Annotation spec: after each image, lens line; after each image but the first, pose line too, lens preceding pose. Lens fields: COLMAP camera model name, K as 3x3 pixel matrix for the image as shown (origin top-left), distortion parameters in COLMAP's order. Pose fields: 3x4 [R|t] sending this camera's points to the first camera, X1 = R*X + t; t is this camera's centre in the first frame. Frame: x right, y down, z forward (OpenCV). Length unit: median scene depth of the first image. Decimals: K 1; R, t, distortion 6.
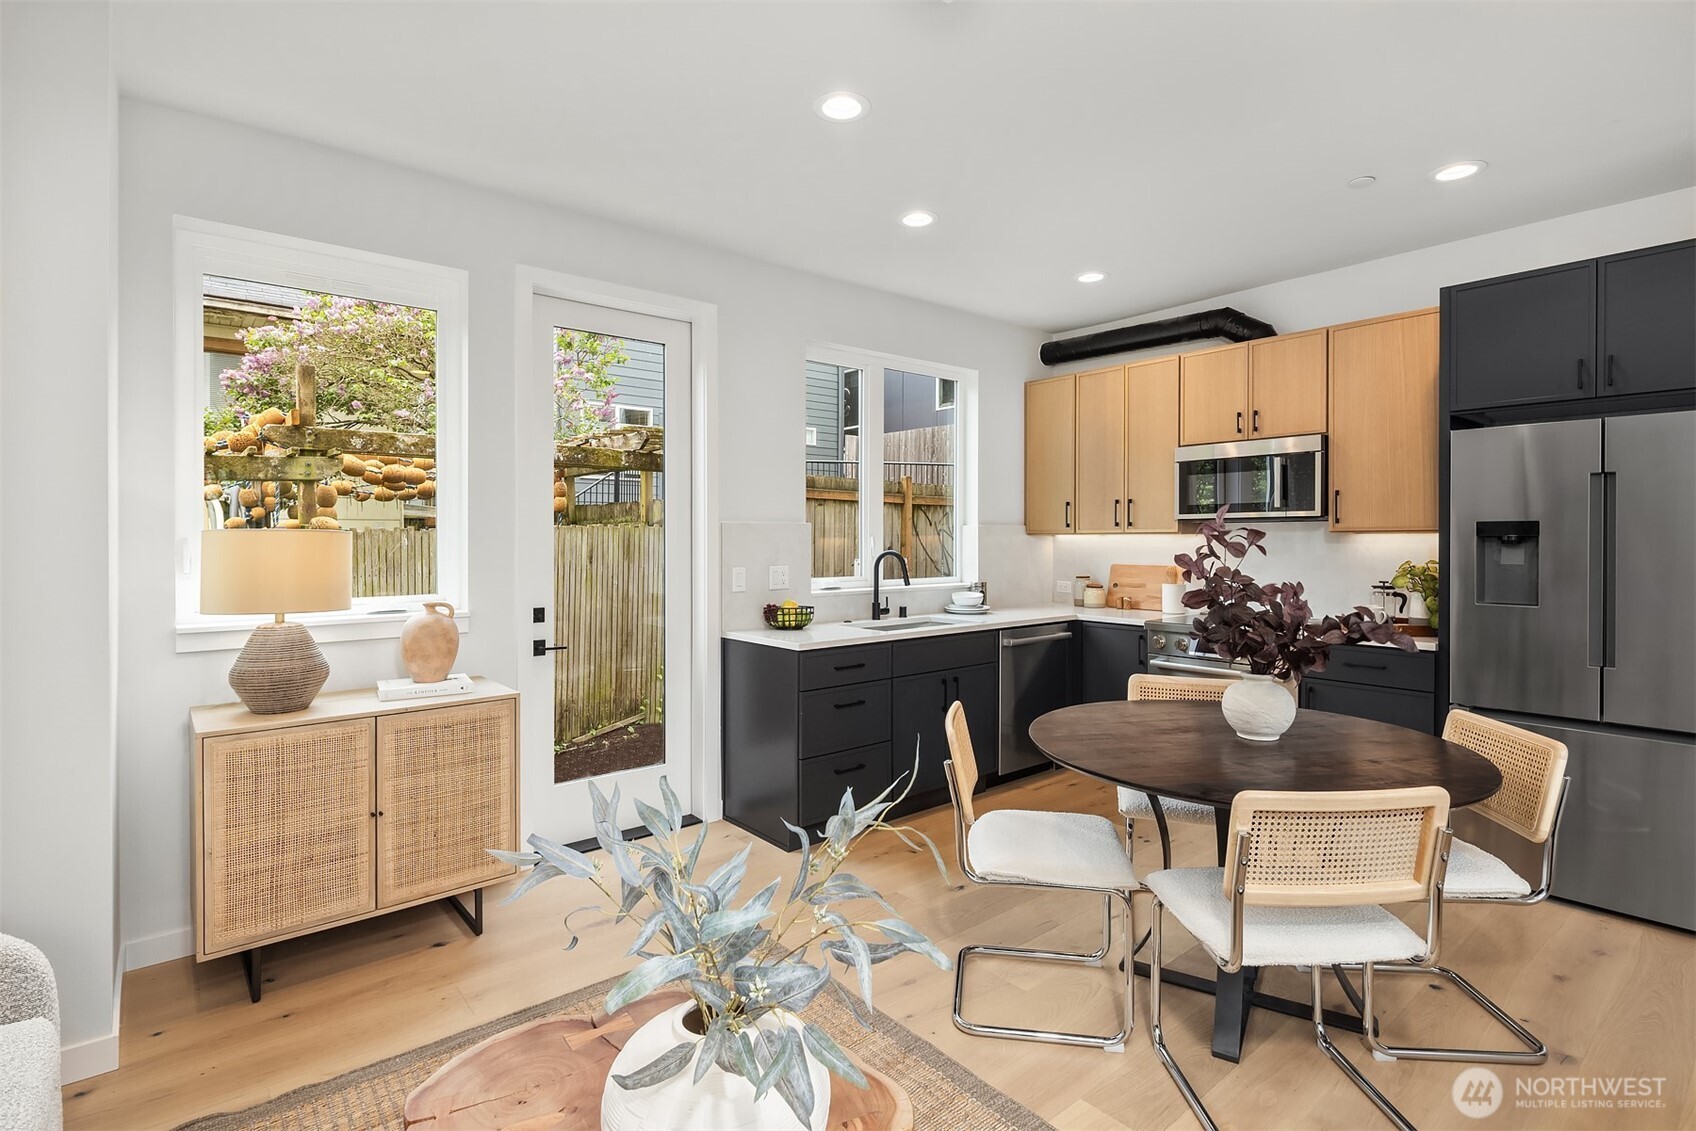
lens RADIAL K [[818.5, 0, 859.4], [0, 818.5, 537.7], [0, 0, 1]] dist [0.000660, -0.000276]
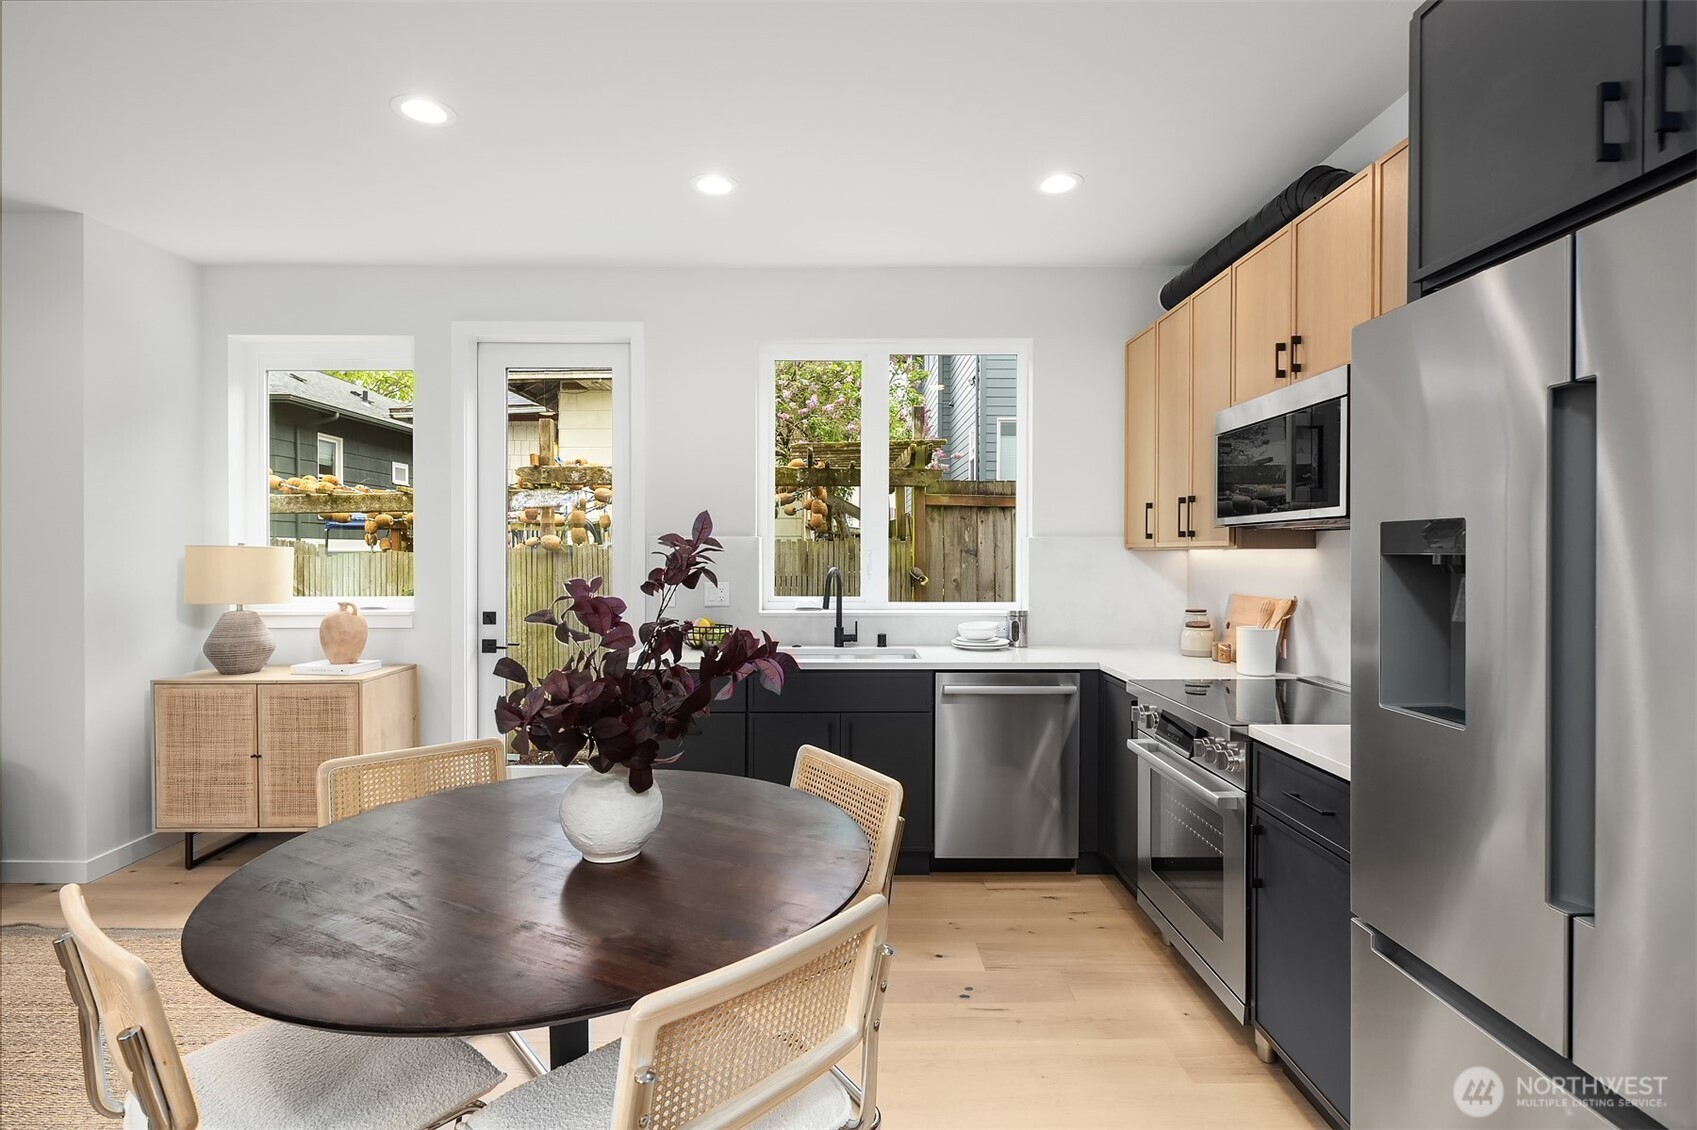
lens RADIAL K [[816.4, 0, 844.1], [0, 816.4, 560.4], [0, 0, 1]] dist [0.001353, 0.000190]
pose [[0.769741, 0.009945, -0.638279, 0.625713], [-0.003187, 0.999926, 0.011737, -0.002389], [0.638348, -0.007000, 0.769716, 0.362455]]
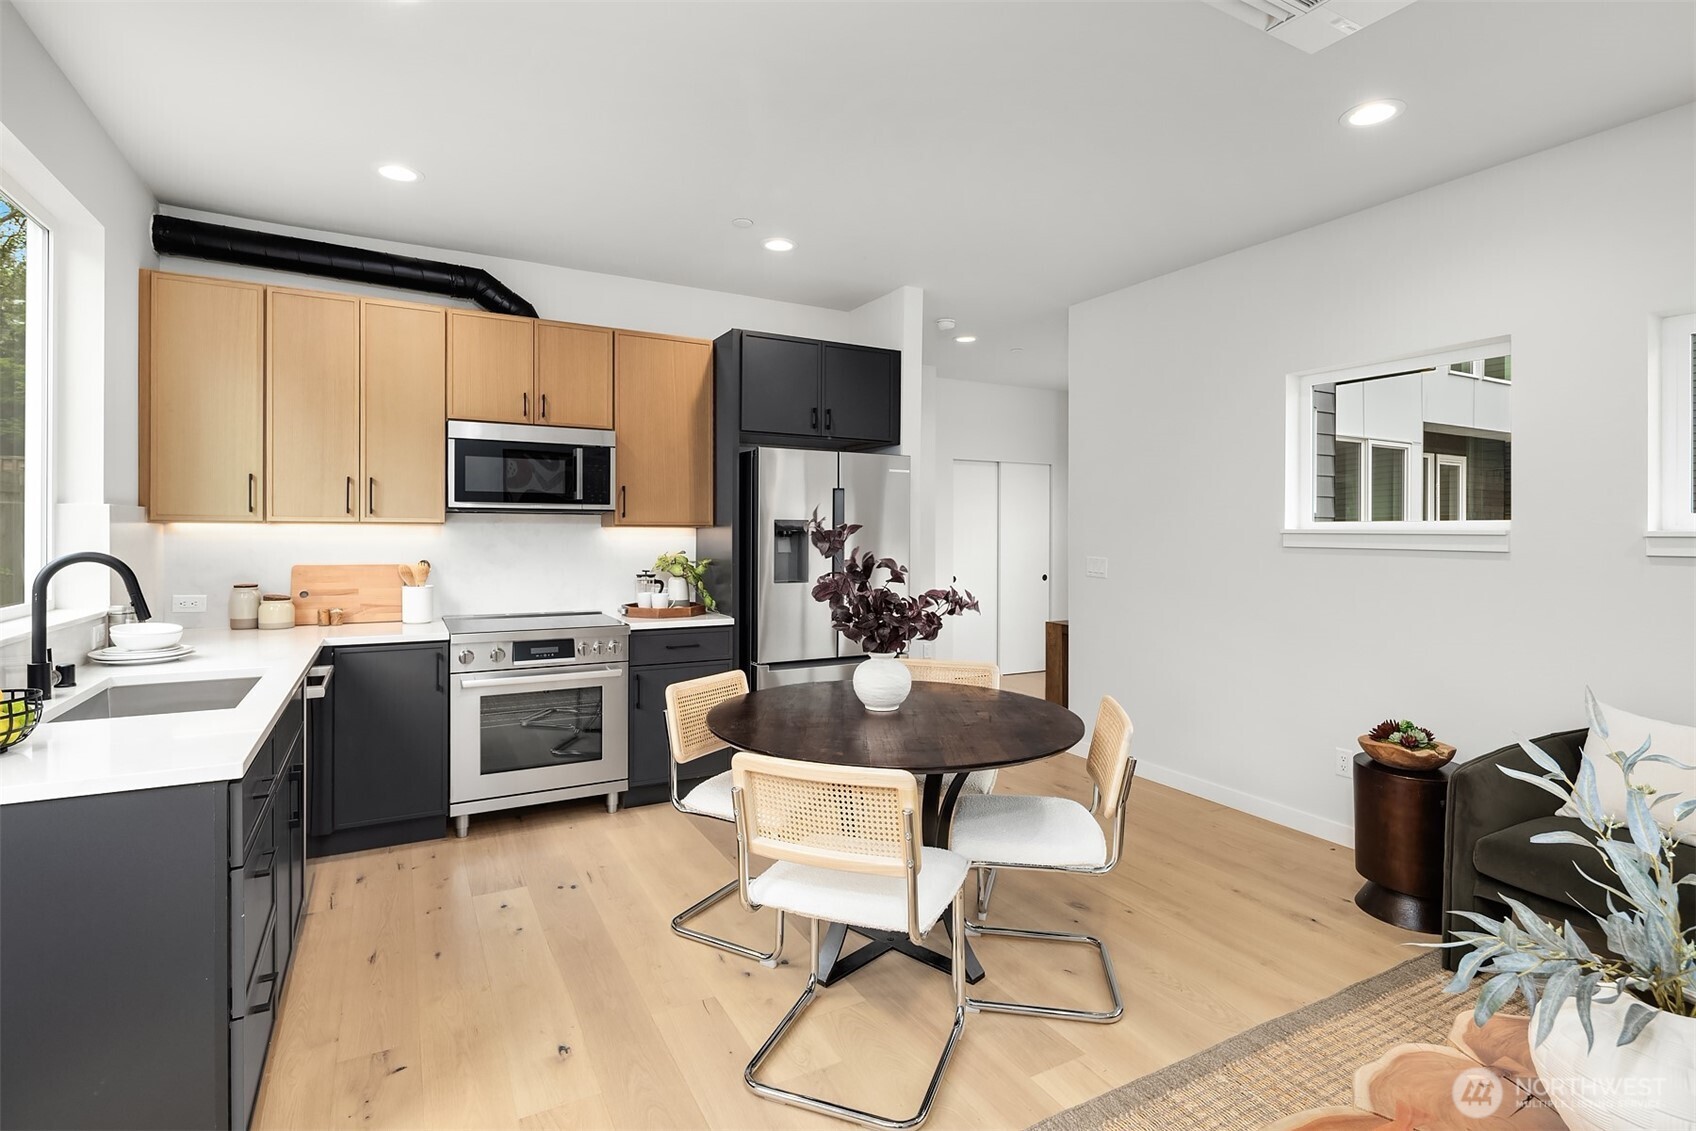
lens RADIAL K [[817.6, 0, 849.6], [0, 817.6, 526.4], [0, 0, 1]] dist [0.000162, 0.000135]
pose [[0.194497, 0.009530, 0.980857, -0.377760], [-0.007801, 0.999936, -0.008168, 0.000442], [-0.980872, -0.006063, 0.194559, 0.489713]]
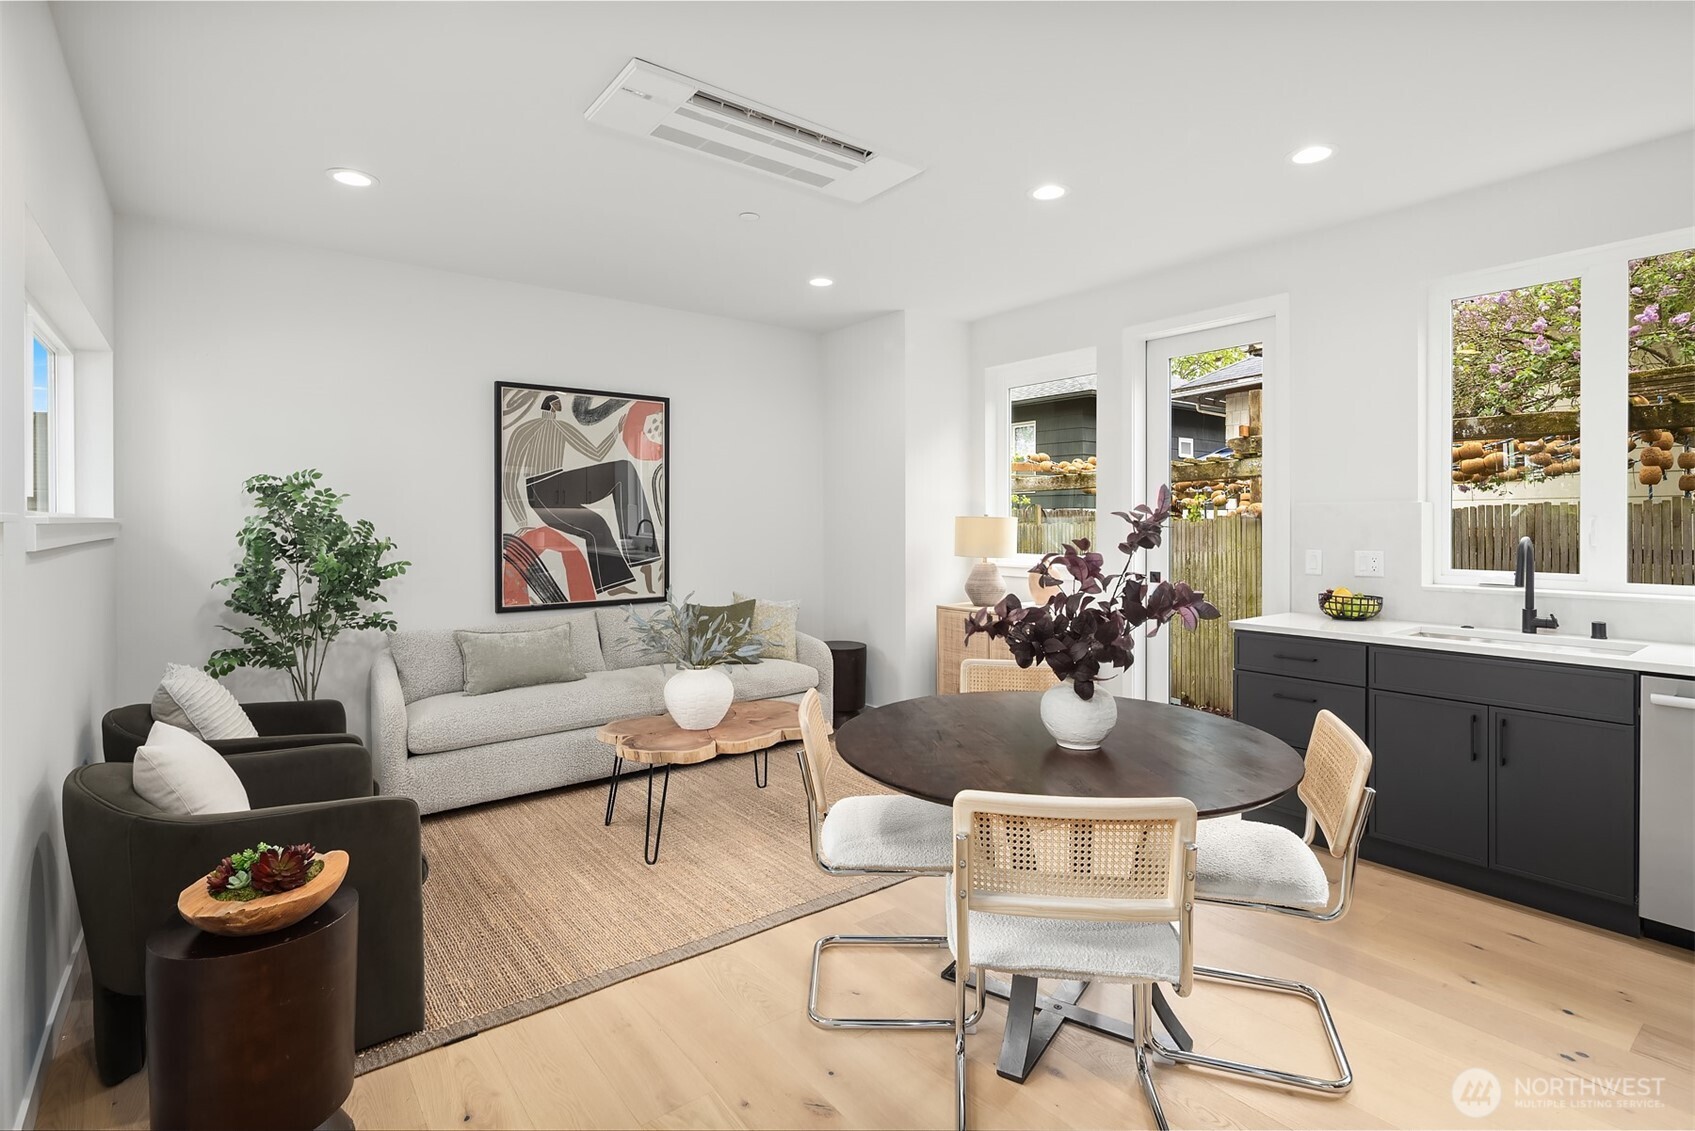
lens RADIAL K [[817.1, 0, 849.1], [0, 817.1, 526.4], [0, 0, 1]] dist [0.000162, 0.000135]
pose [[-0.038577, 0.009331, -0.999212, 0.823319], [0.004057, 0.999950, 0.009181, -0.002955], [0.999247, -0.003700, -0.038613, 0.465308]]
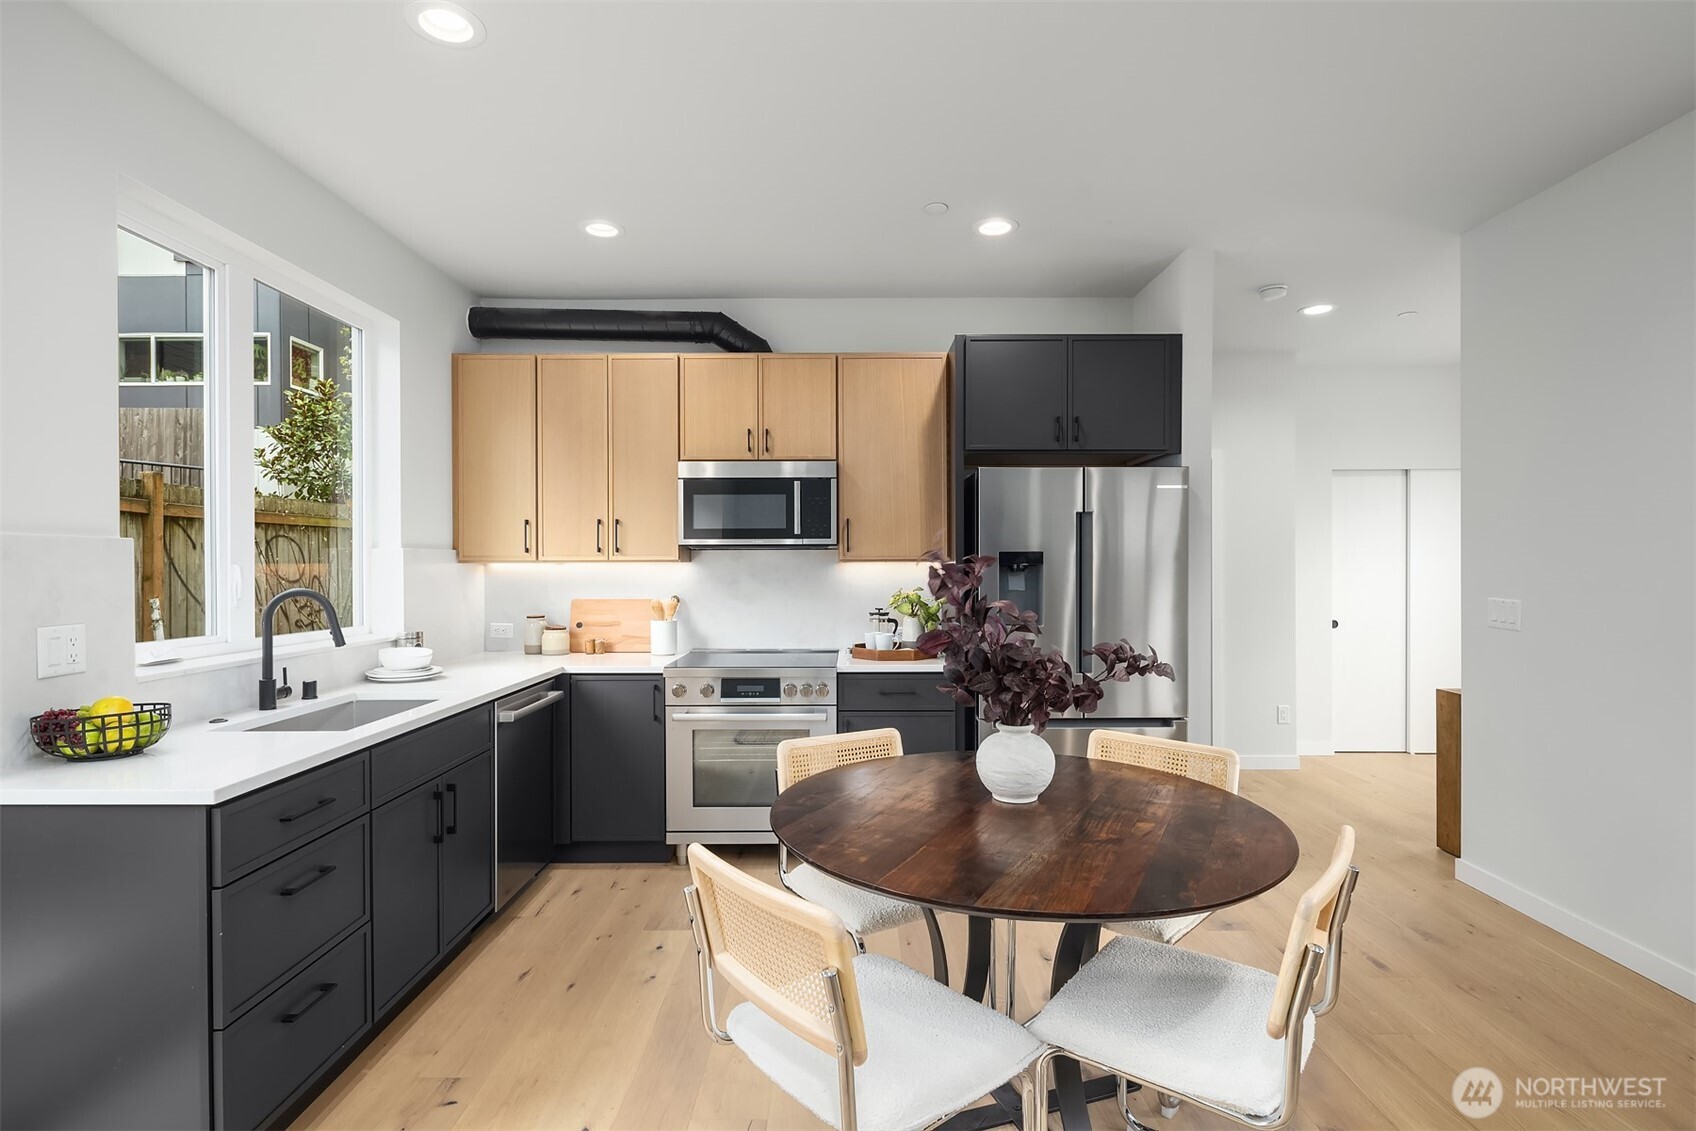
lens RADIAL K [[813.1, 0, 848.0], [0, 813.1, 565.5], [0, 0, 1]] dist [0.001692, 0.000198]
pose [[0.647252, 0.000606, 0.762276, -0.163554], [0.000709, 0.999999, -0.001397, 0.000455], [-0.762276, 0.001445, 0.647251, 0.346041]]
